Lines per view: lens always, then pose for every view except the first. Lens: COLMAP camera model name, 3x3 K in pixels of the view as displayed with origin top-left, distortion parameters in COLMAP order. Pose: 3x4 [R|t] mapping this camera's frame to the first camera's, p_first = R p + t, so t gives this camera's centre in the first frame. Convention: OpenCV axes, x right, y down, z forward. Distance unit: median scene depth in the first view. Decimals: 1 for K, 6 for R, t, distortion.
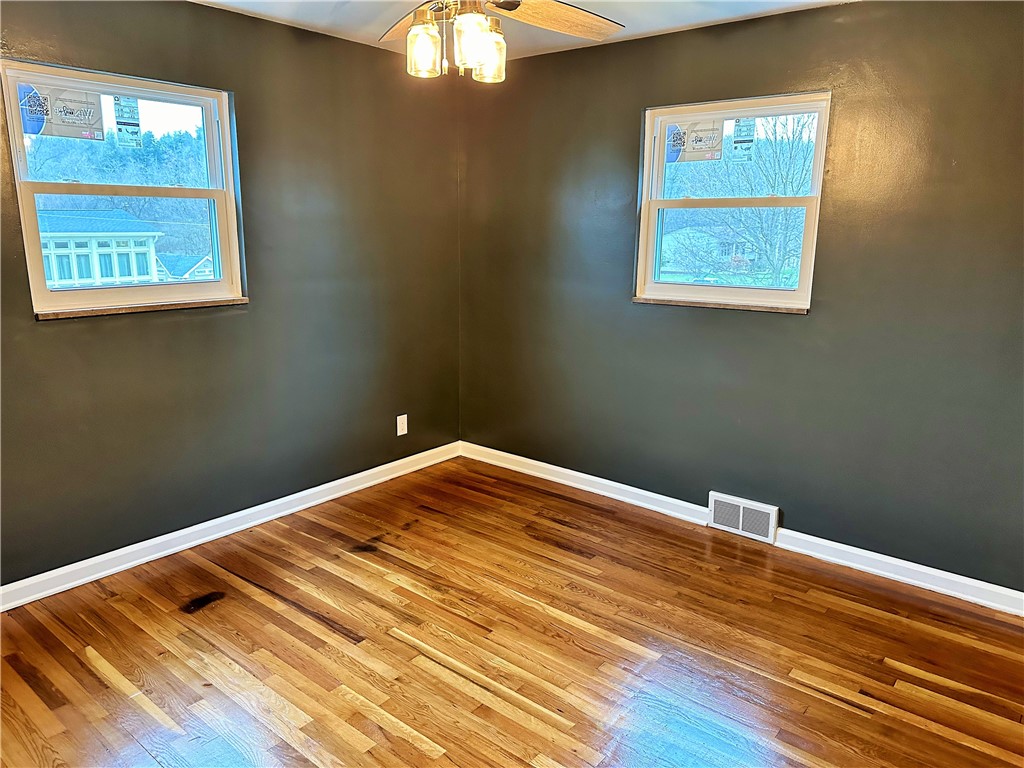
lens RADIAL K [[729.6, 0, 512.0], [0, 729.6, 384.0], [0, 0, 1]] dist [-0.000774, -0.003393]
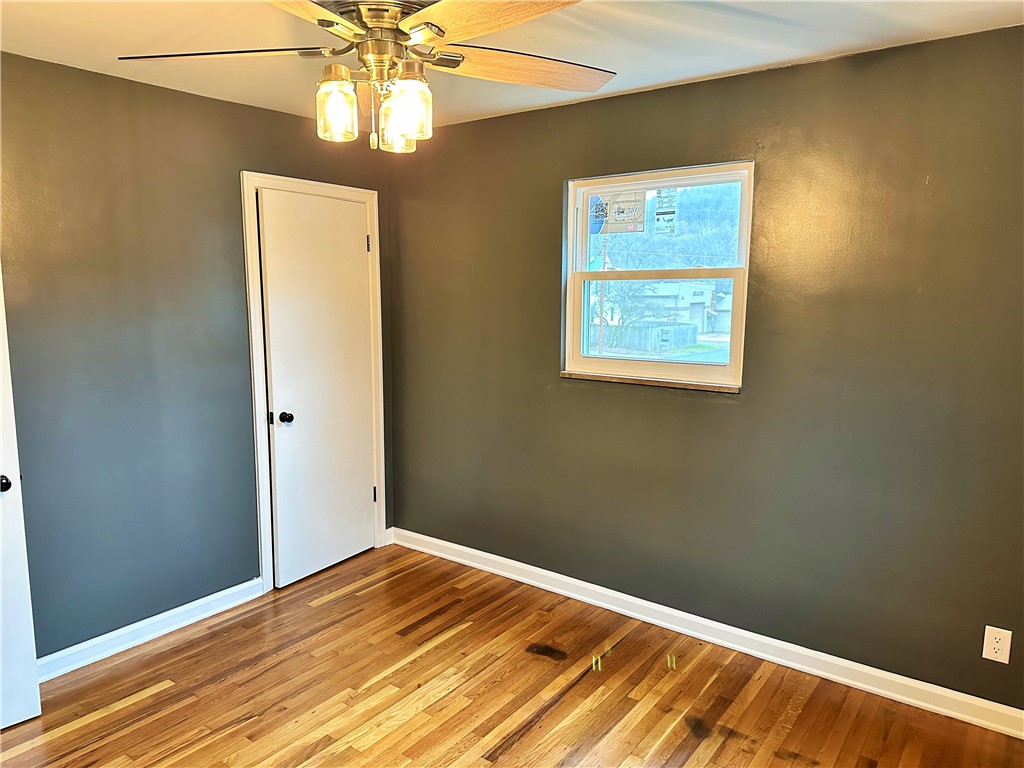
lens RADIAL K [[699.1, 0, 490.0], [0, 699.1, 383.2], [0, 0, 1]] dist [0.044759, -0.004054]
pose [[0.033930, 0.123530, -0.991761, 0.556892], [-0.213816, 0.970254, 0.113536, -0.185862], [0.976285, 0.208202, 0.059334, 0.782140]]
